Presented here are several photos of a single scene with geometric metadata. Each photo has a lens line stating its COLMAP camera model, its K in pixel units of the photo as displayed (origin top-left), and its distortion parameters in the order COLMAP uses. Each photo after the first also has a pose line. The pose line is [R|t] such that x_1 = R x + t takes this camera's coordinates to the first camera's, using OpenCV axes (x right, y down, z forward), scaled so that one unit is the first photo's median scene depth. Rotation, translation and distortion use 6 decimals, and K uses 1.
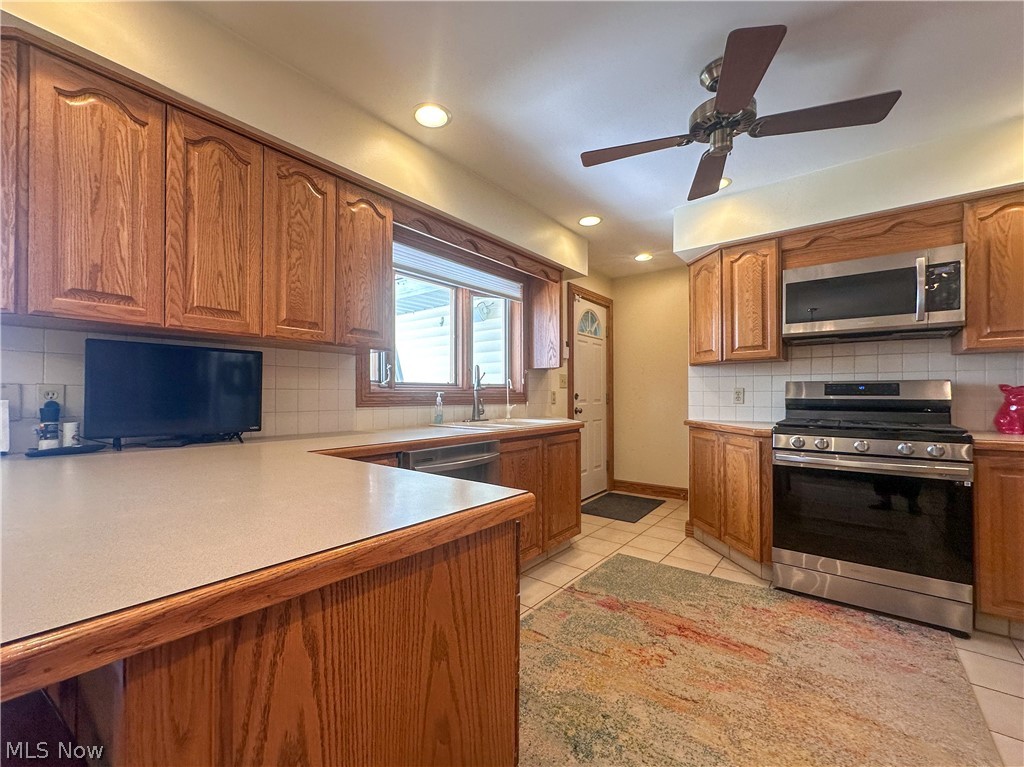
lens RADIAL K [[439.2, 0, 482.8], [0, 439.2, 395.3], [0, 0, 1]] dist [0.002301, 0.001079]
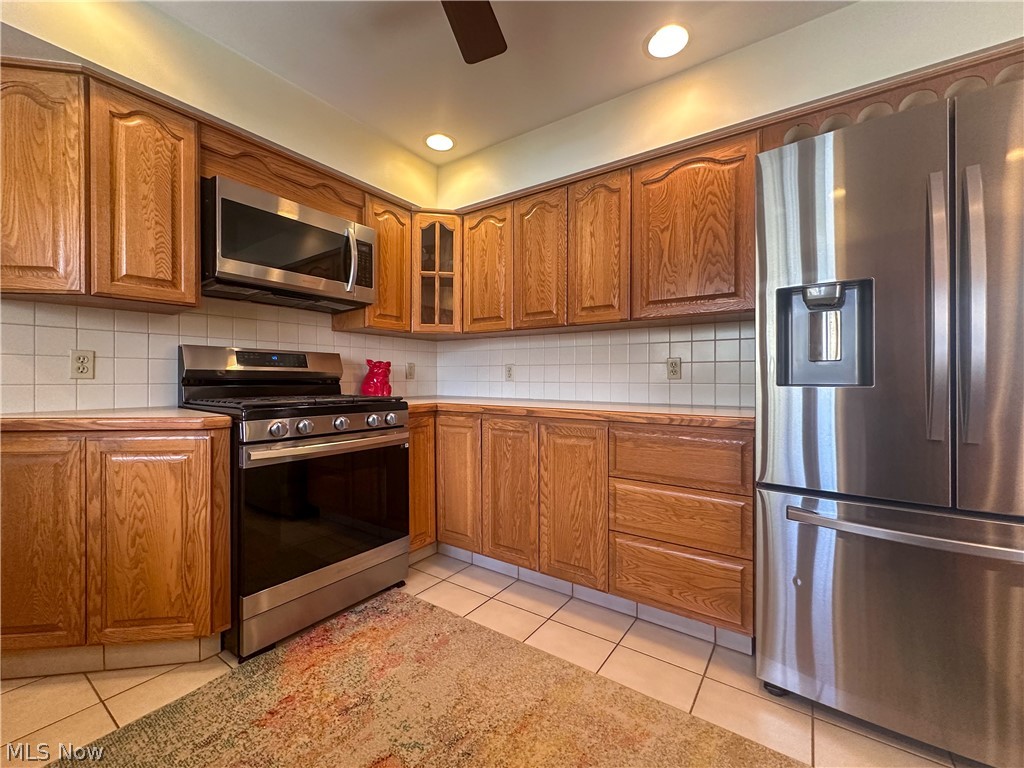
lens RADIAL K [[418.9, 0, 511.2], [0, 418.9, 377.9], [0, 0, 1]] dist [-0.001107, -0.000012]
pose [[-0.094563, 0.002887, 0.995515, 0.013274], [0.002333, 0.999994, -0.002678, 0.026081], [-0.995516, 0.002069, -0.094569, 0.654672]]
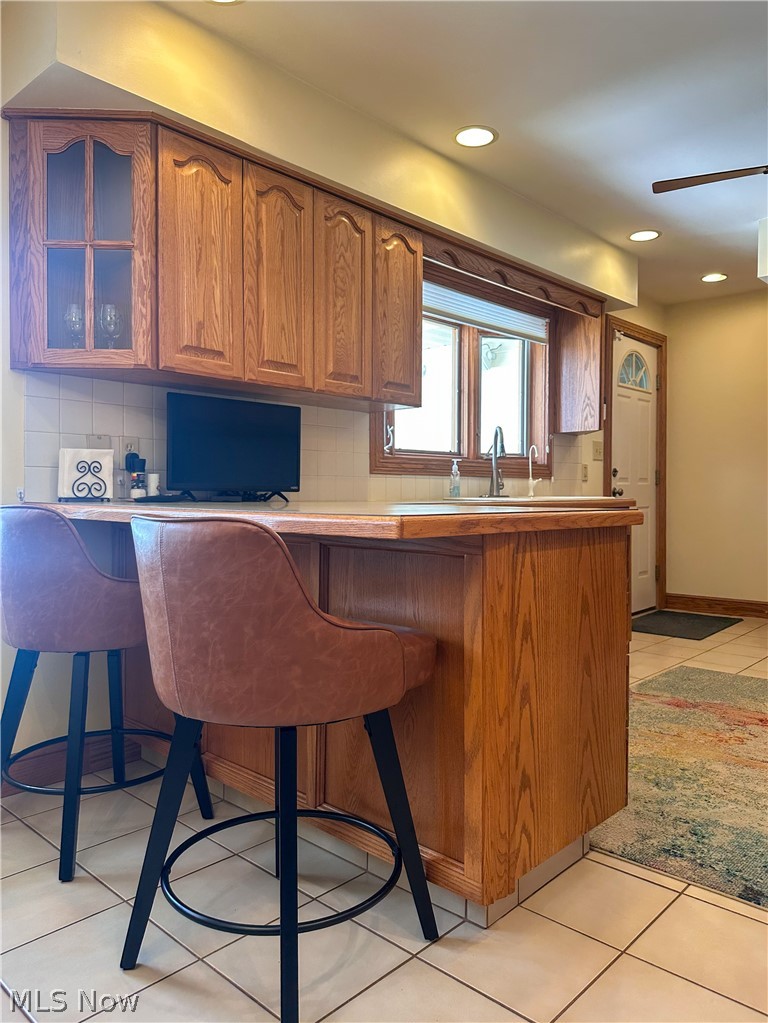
lens RADIAL K [[735.8, 0, 379.1], [0, 735.8, 499.5], [0, 0, 1]] dist [0.086285, -0.119944]
pose [[0.998408, 0.002977, -0.056321, -0.189211], [-0.002375, 0.999939, 0.010754, 0.062200], [0.056349, -0.010603, 0.998355, -0.429478]]
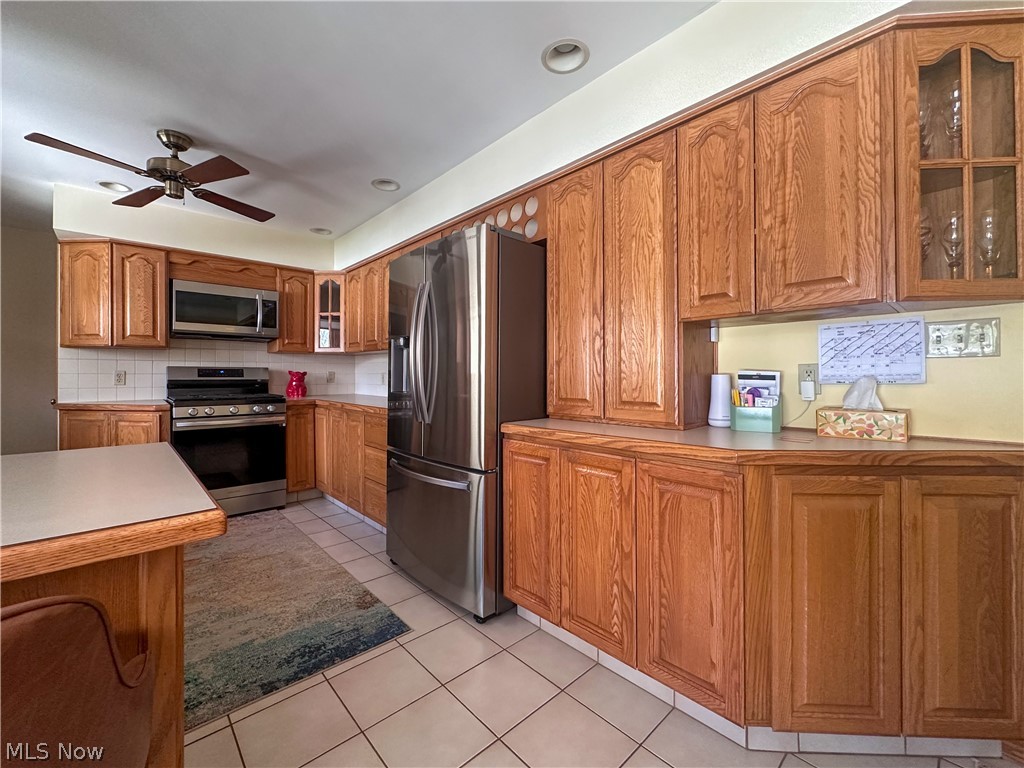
lens RADIAL K [[432.8, 0, 502.5], [0, 432.8, 372.9], [0, 0, 1]] dist [-0.000512, -0.000106]
pose [[0.146831, 0.005186, 0.989148, -0.440616], [0.002752, 0.999980, -0.005652, -0.002863], [-0.989158, 0.003552, 0.146814, -0.134439]]
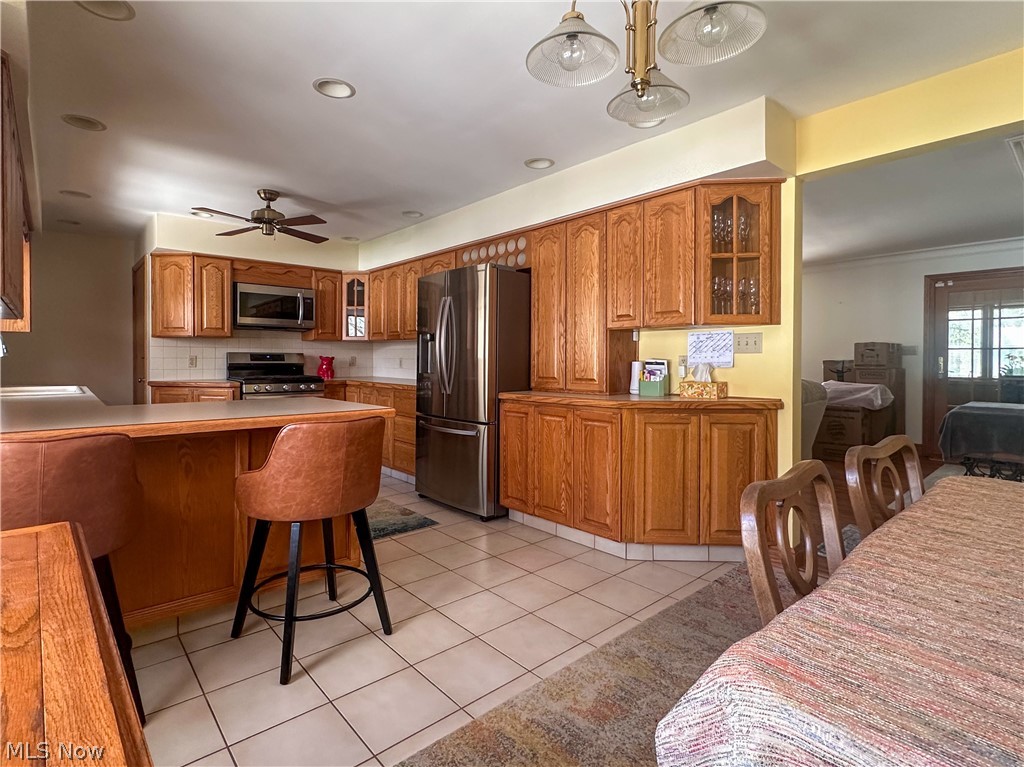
lens RADIAL K [[519.6, 0, 507.5], [0, 519.6, 359.7], [0, 0, 1]] dist [-0.000705, -0.000175]
pose [[0.144773, 0.000420, 0.989465, -1.096094], [-0.002400, 0.999997, -0.000073, -0.007729], [-0.989462, -0.002364, 0.144773, -0.250279]]
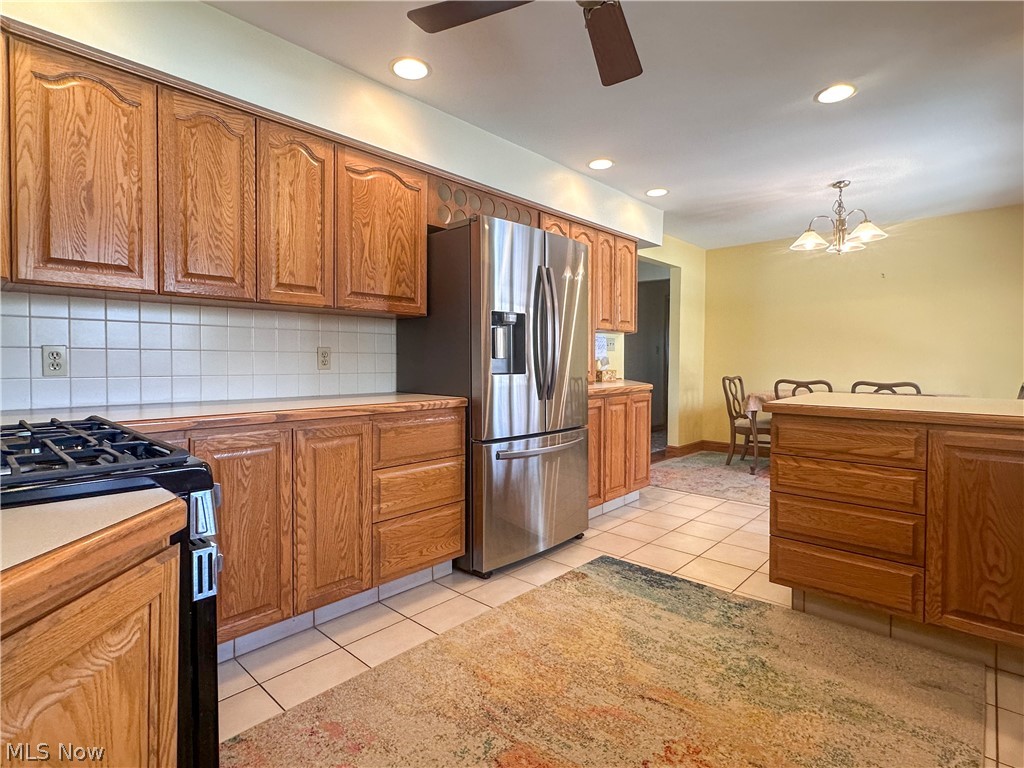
lens RADIAL K [[523.1, 0, 508.9], [0, 523.1, 377.5], [0, 0, 1]] dist [-0.010949, 0.000154]
pose [[-0.999018, 0.000606, 0.044305, 0.441852], [0.002033, 0.999481, 0.032159, 0.008790], [-0.044262, 0.032218, -0.998500, 1.284566]]
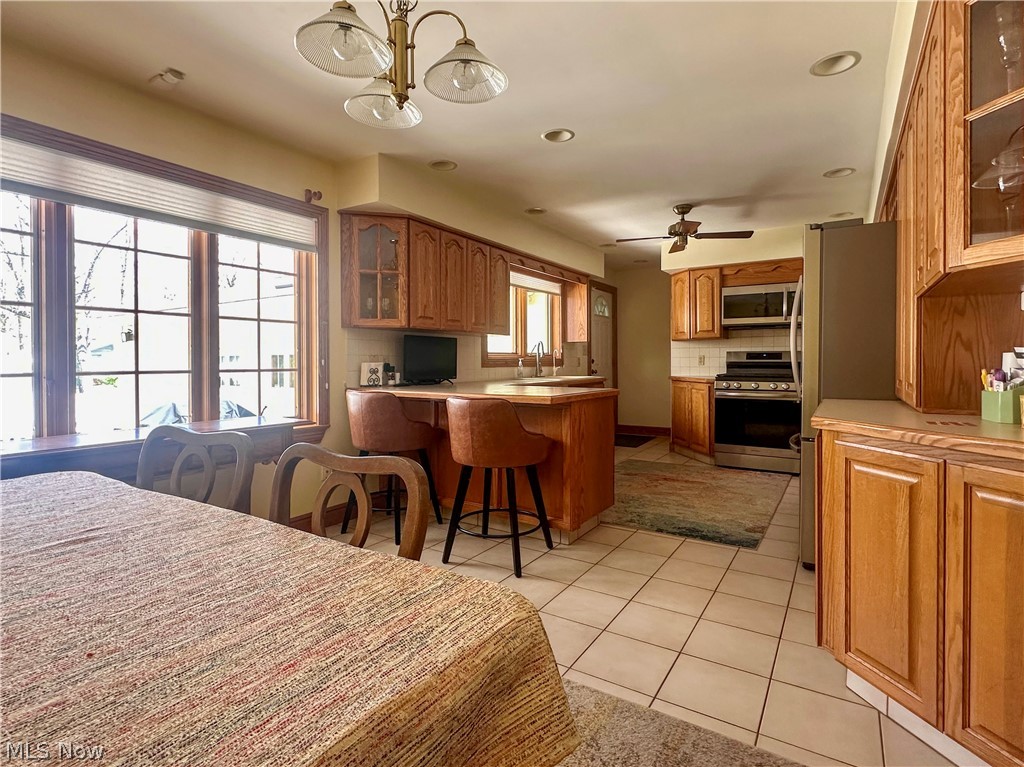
lens RADIAL K [[507.2, 0, 498.1], [0, 507.2, 367.8], [0, 0, 1]] dist [0.001275, 0.000127]
pose [[0.995389, -0.005838, 0.095740, -0.414659], [0.004822, 0.999930, 0.010840, 0.006556], [-0.095797, -0.010329, 0.995347, -0.965609]]
